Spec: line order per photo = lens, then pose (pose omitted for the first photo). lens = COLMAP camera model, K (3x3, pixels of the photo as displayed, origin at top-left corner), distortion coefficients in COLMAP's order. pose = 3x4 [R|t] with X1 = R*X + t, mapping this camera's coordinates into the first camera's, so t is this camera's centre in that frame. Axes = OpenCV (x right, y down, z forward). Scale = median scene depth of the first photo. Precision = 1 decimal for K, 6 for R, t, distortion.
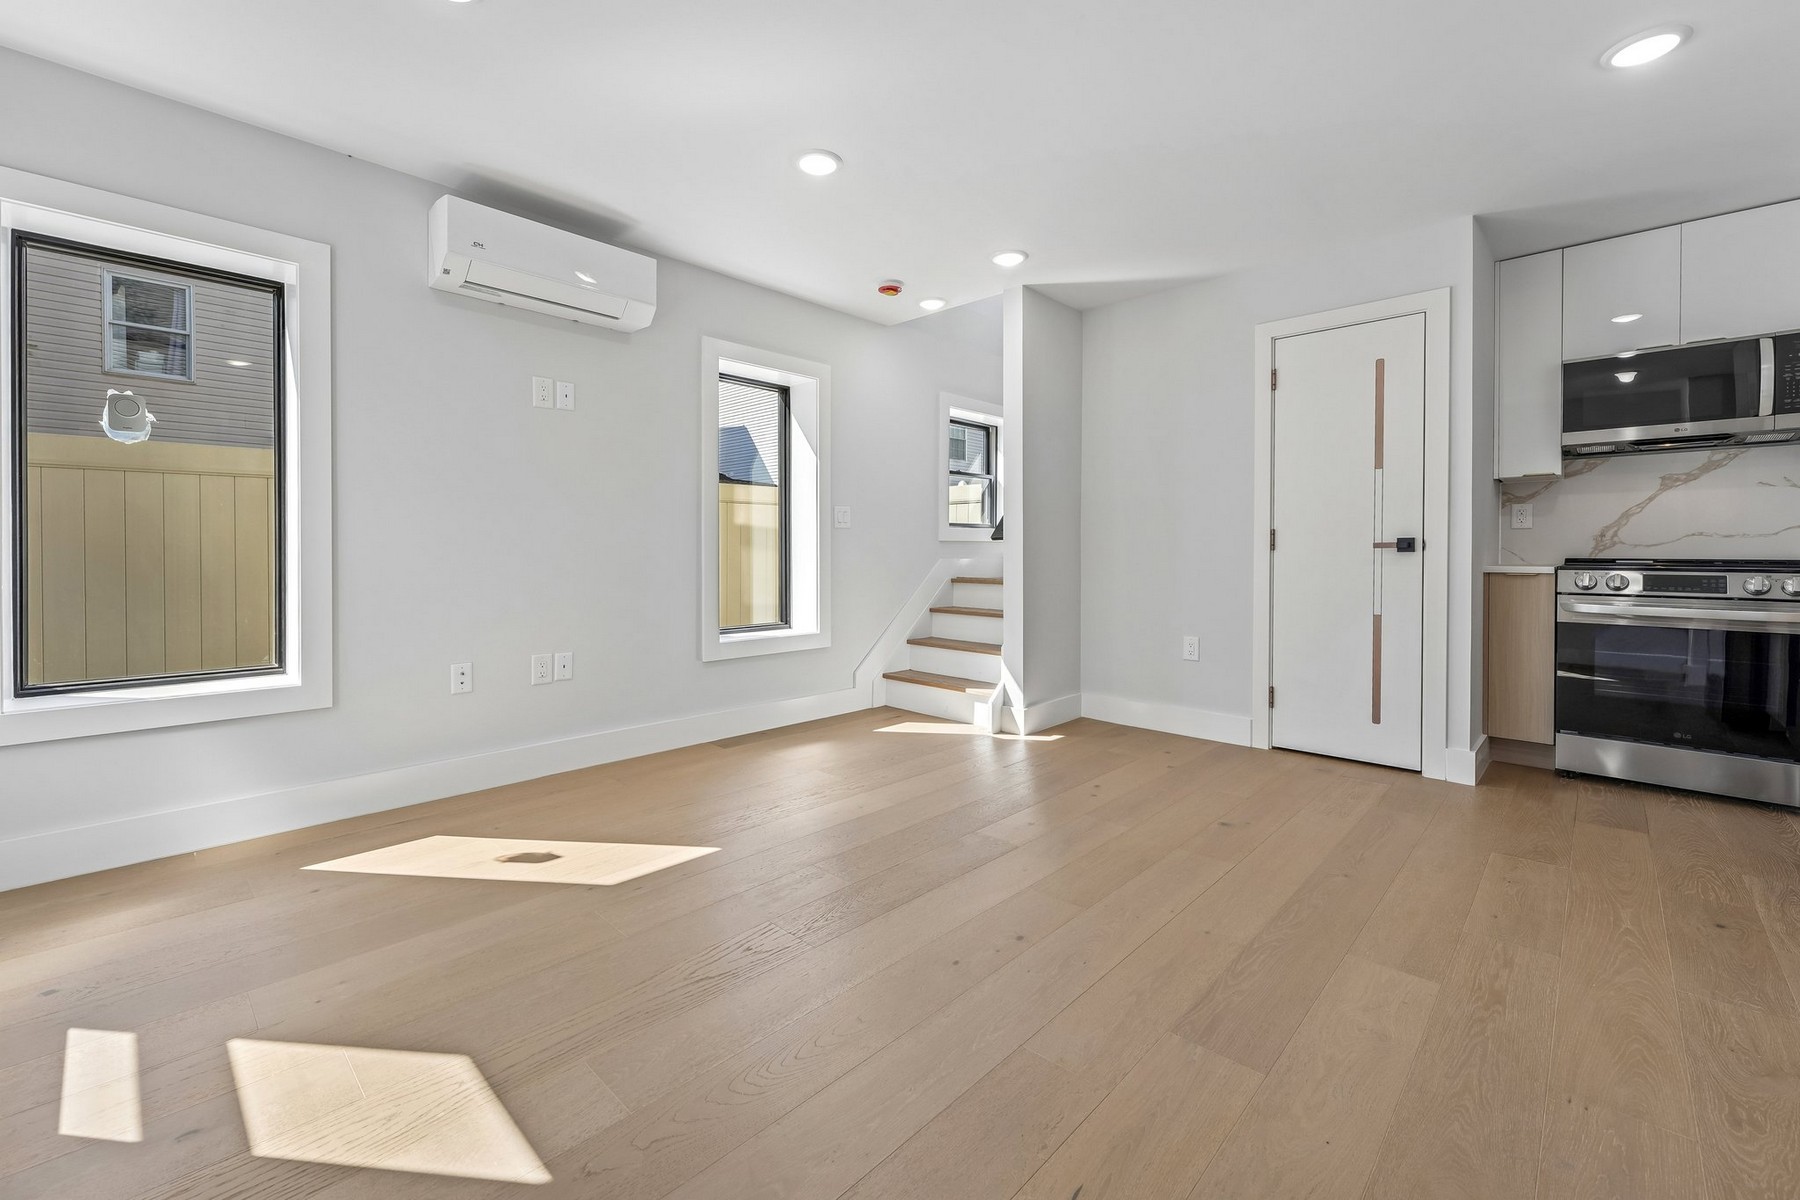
lens RADIAL K [[739.2, 0, 887.9], [0, 739.2, 559.4], [0, 0, 1]] dist [-0.002536, -0.000766]
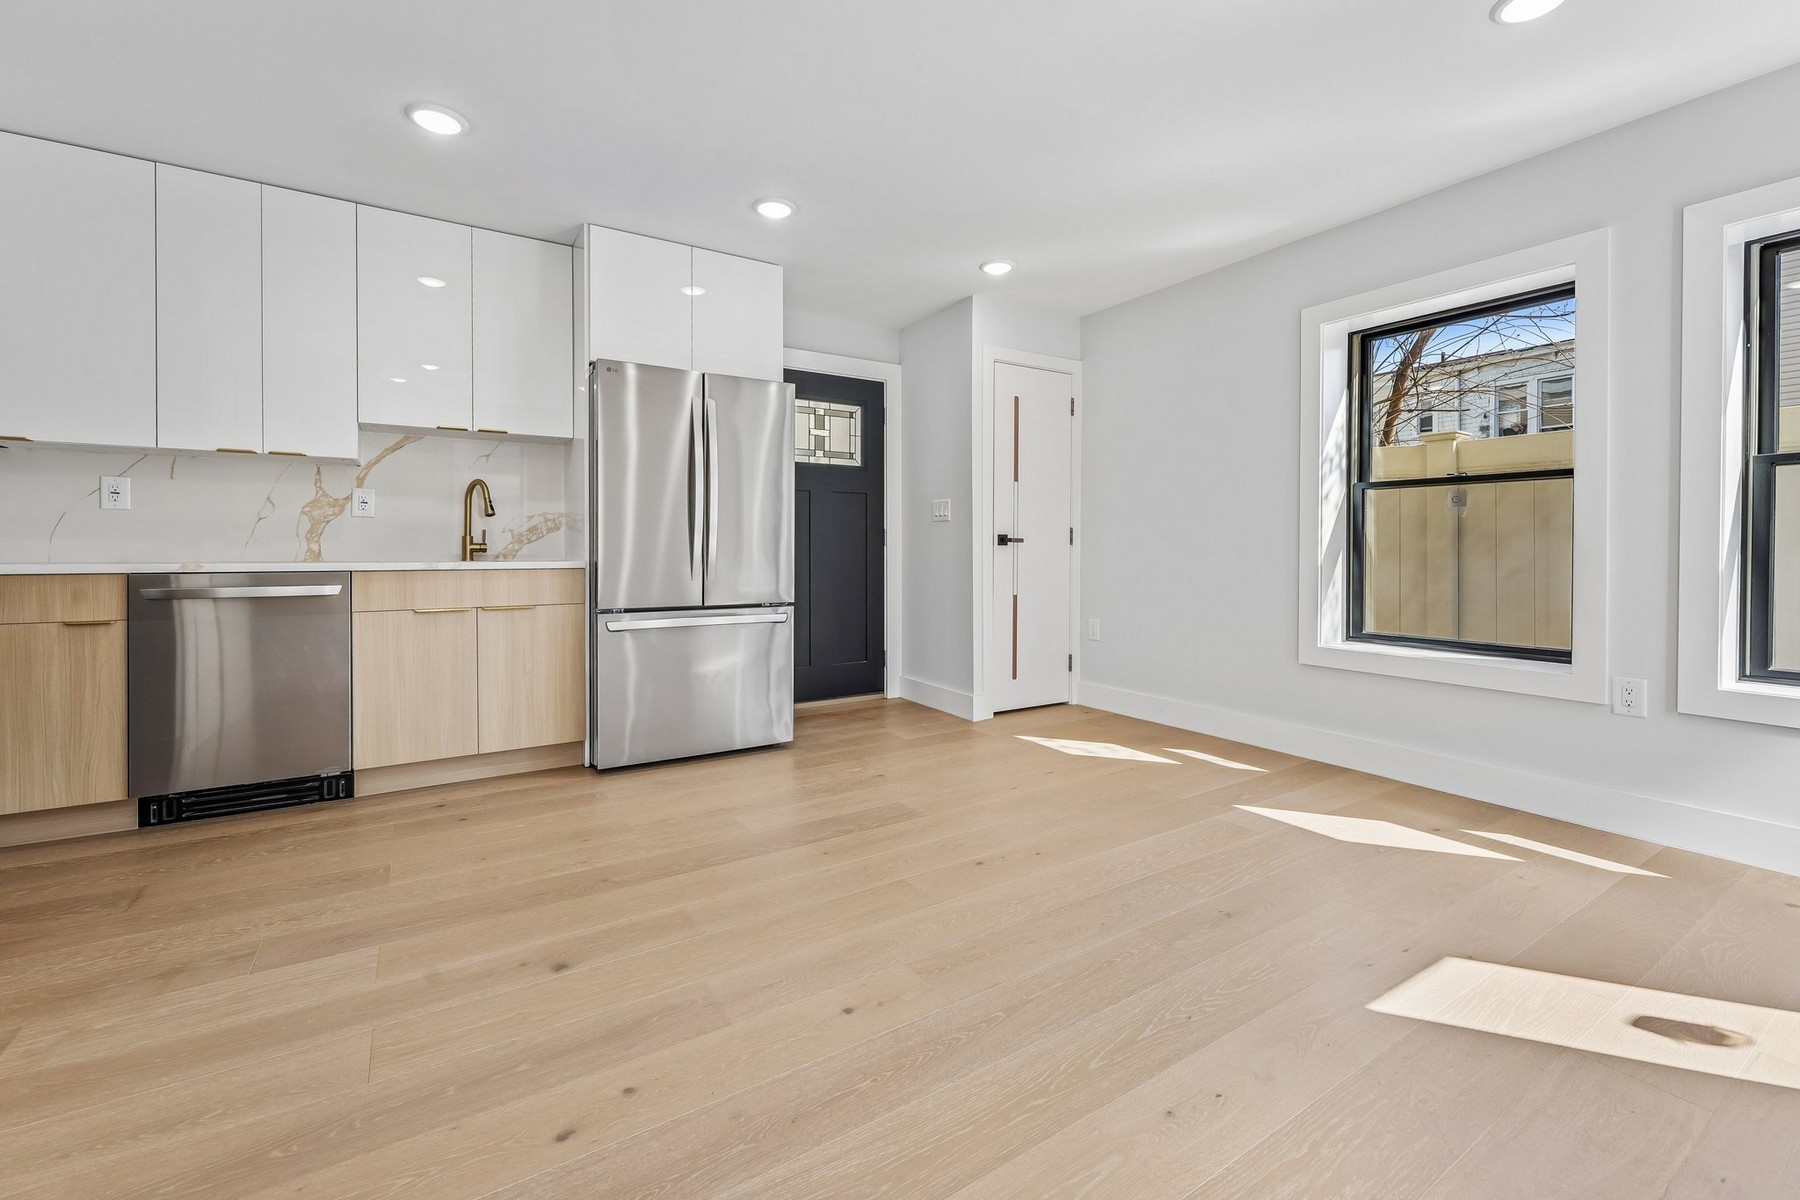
lens RADIAL K [[743.5, 0, 893.7], [0, 743.5, 553.2], [0, 0, 1]] dist [0.003070, -0.000240]
pose [[-0.972743, -0.002596, 0.231870, 0.020576], [0.000196, 0.999928, 0.012016, -0.007833], [-0.231884, 0.011733, -0.972673, 1.340548]]
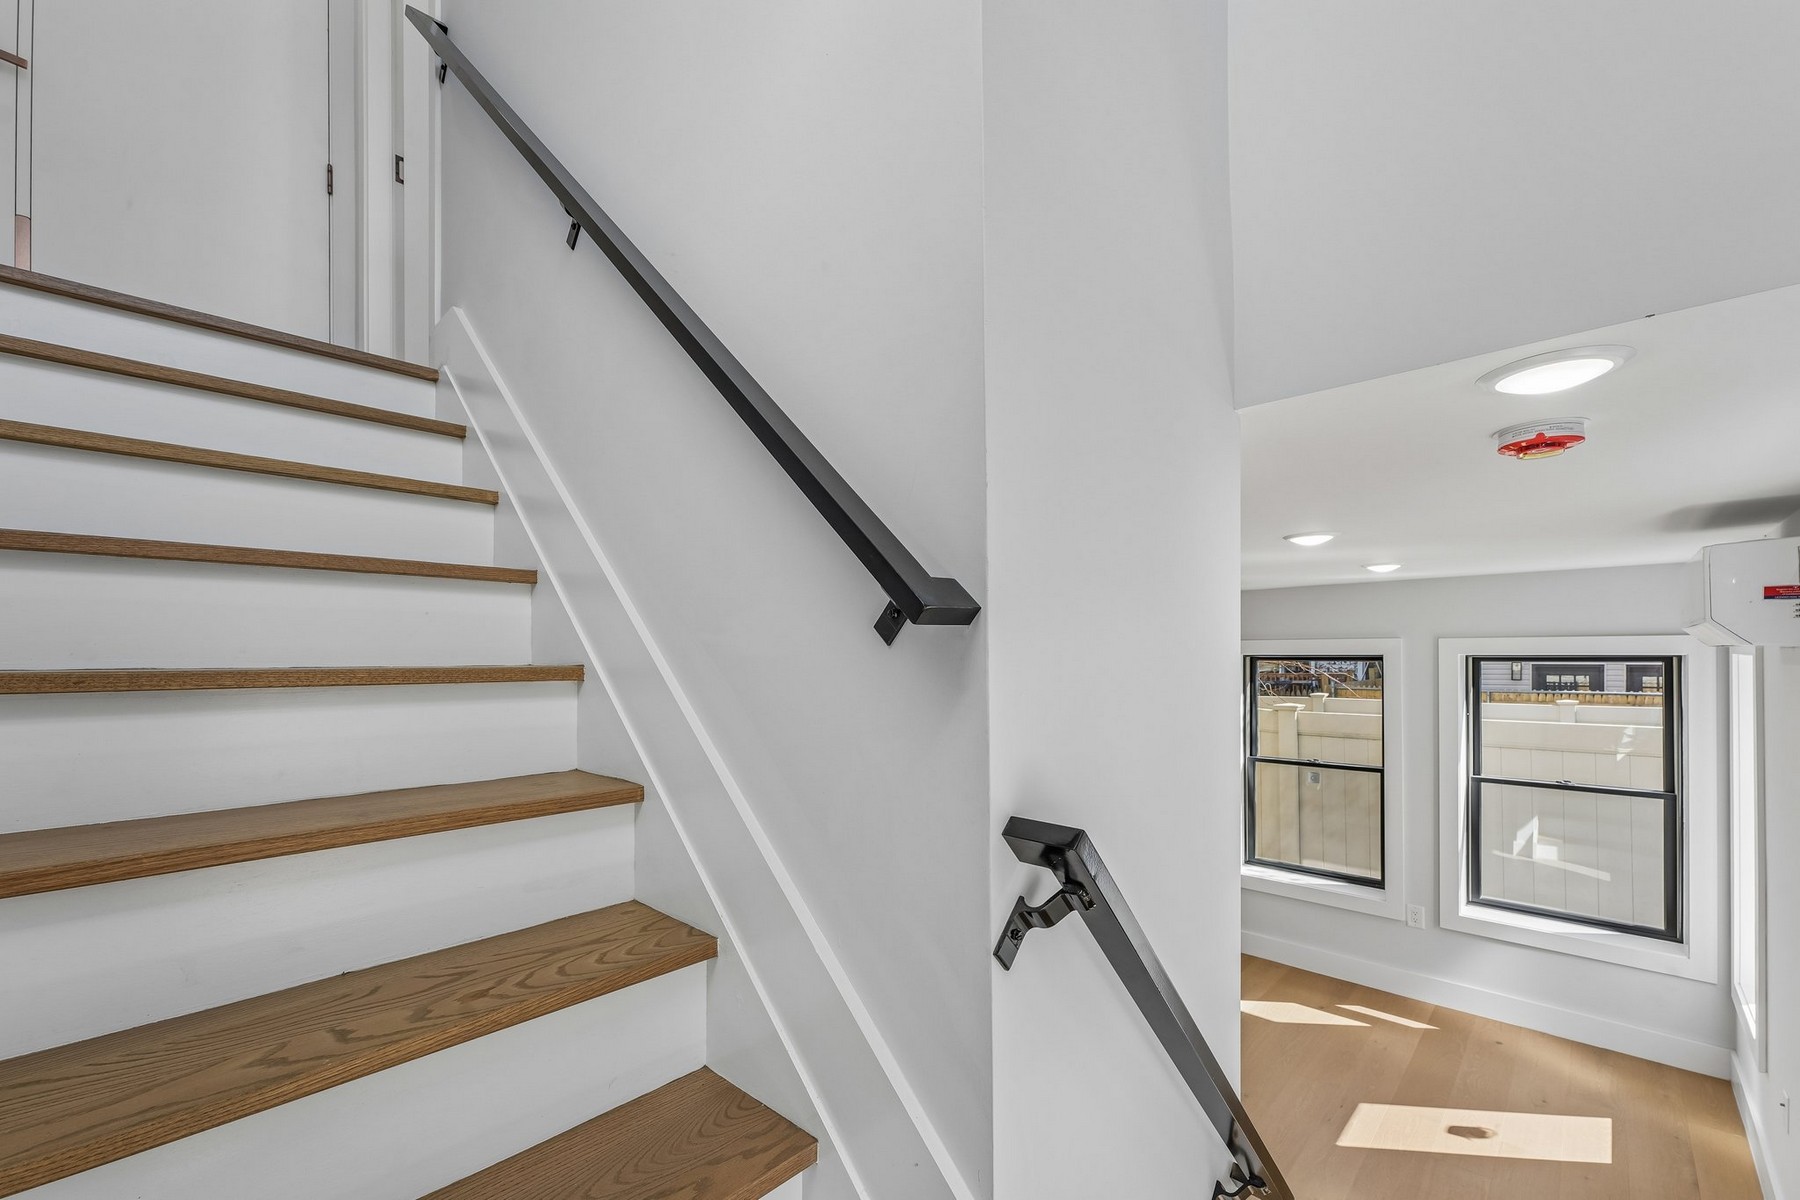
lens RADIAL K [[736.8, 0, 896.0], [0, 736.8, 655.1], [0, 0, 1]] dist [-0.000434, -0.000101]
pose [[-0.999963, 0.001800, -0.008429, 0.407425], [0.001760, 0.999987, 0.004725, -0.335985], [0.008437, 0.004710, -0.999953, 1.730513]]
